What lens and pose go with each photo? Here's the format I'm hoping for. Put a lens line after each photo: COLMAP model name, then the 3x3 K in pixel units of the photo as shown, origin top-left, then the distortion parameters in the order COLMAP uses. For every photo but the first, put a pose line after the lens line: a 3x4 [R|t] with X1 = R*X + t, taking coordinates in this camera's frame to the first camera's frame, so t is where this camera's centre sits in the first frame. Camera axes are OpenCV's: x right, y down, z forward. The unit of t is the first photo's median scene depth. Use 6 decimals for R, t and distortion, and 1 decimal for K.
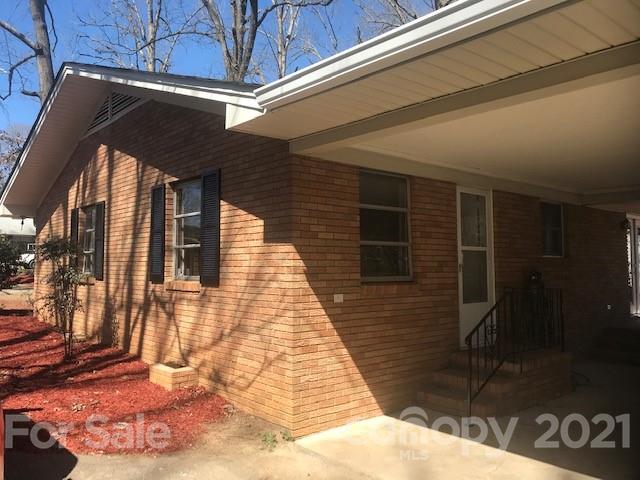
lens RADIAL K [[527.7, 0, 318.4], [0, 527.7, 235.3], [0, 0, 1]] dist [0.056061, -0.044156]
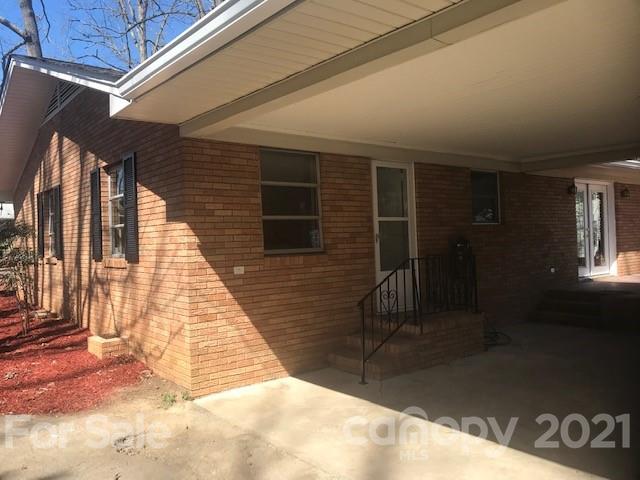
lens RADIAL K [[527.7, 0, 324.6], [0, 527.7, 235.8], [0, 0, 1]] dist [0.056061, -0.044156]
pose [[0.998652, -0.032569, -0.040425, 0.223030], [0.034593, 0.998128, 0.050428, 0.000399], [0.038707, -0.051758, 0.997909, -0.057048]]
